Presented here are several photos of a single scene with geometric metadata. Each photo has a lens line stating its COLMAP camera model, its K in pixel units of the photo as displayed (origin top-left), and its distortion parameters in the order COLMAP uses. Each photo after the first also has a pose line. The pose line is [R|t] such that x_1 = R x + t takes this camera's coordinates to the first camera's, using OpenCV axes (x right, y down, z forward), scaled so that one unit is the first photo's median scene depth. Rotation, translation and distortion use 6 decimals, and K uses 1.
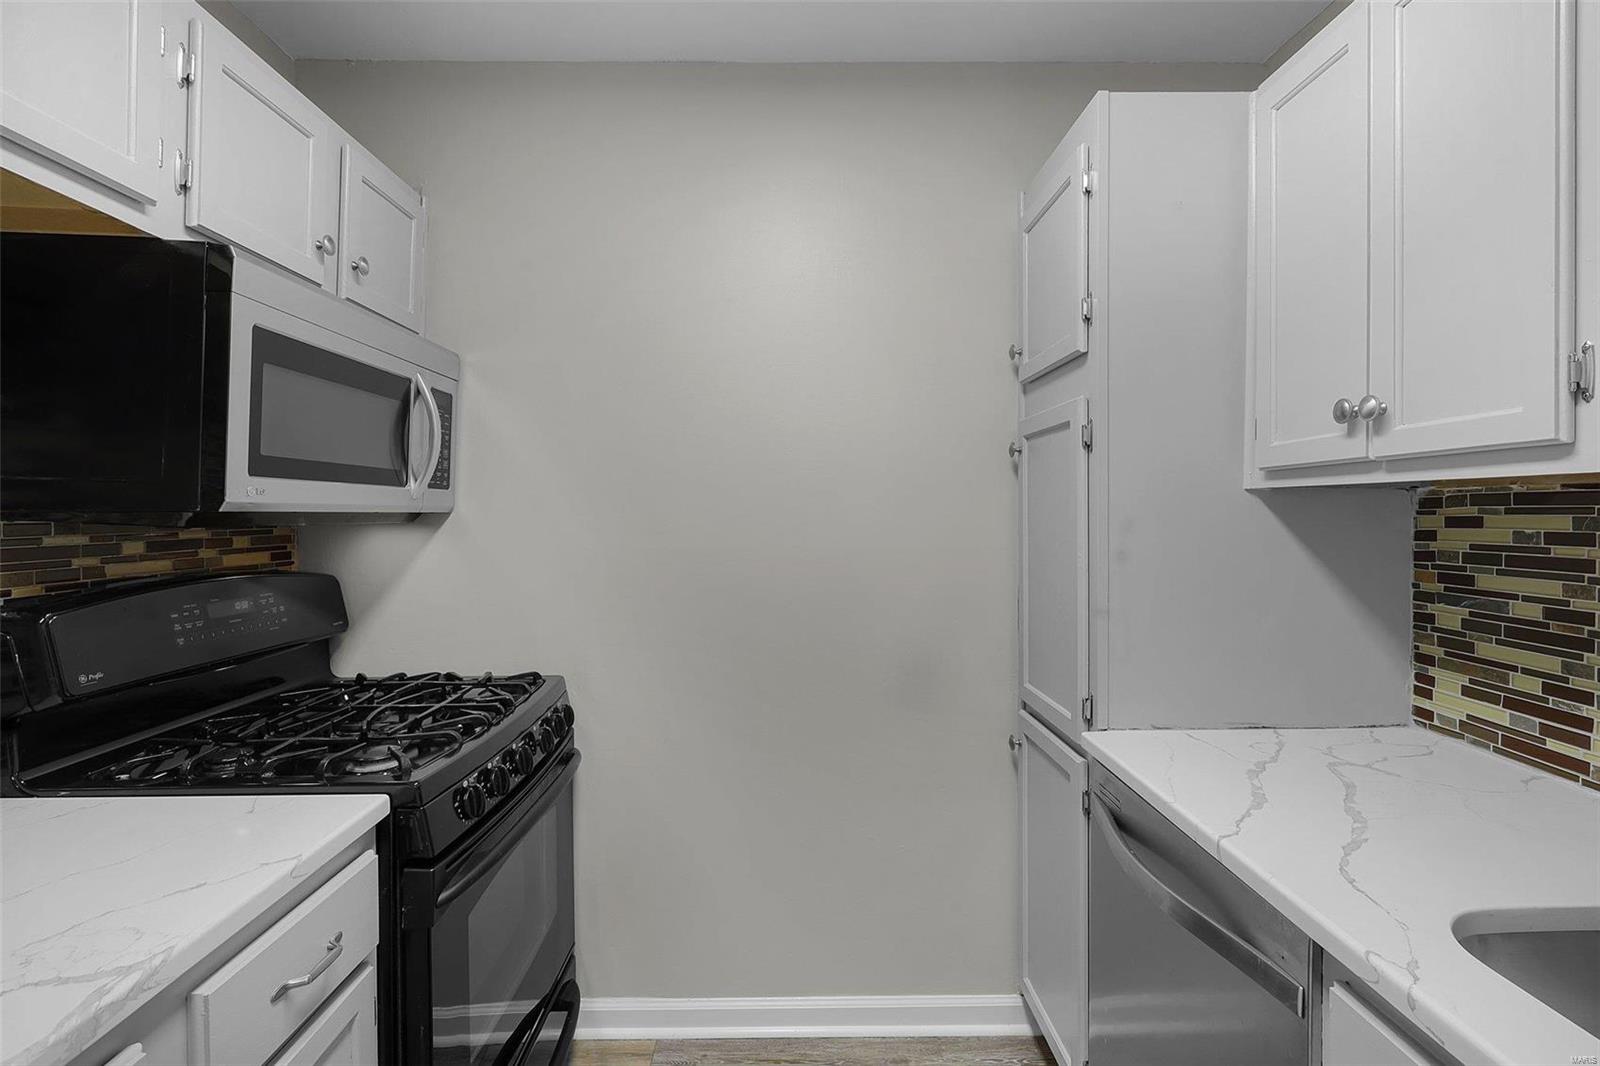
lens RADIAL K [[745.3, 0, 798.4], [0, 745.3, 512.8], [0, 0, 1]] dist [0.000172, 0.000480]
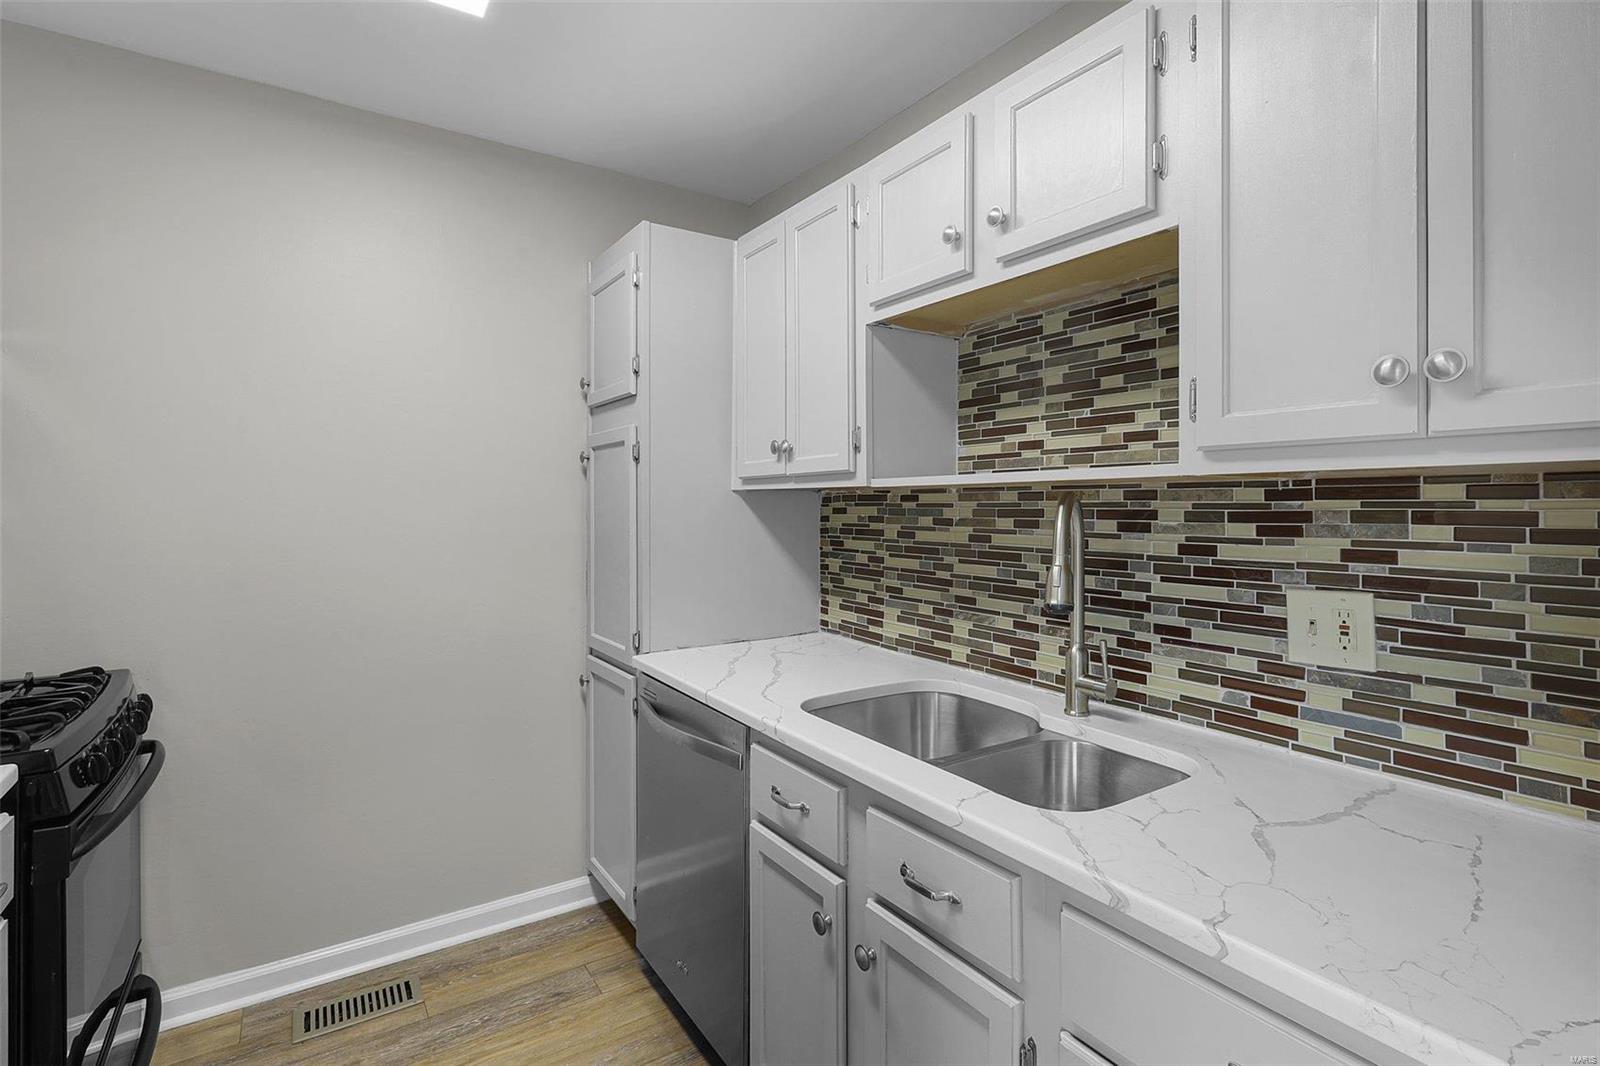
lens RADIAL K [[745.3, 0, 798.4], [0, 745.3, 512.8], [0, 0, 1]] dist [0.000172, 0.000480]
pose [[0.838013, -0.003226, 0.545640, -0.145875], [-0.002135, 0.999955, 0.009191, 0.001049], [-0.545646, -0.008867, 0.837969, -0.406654]]
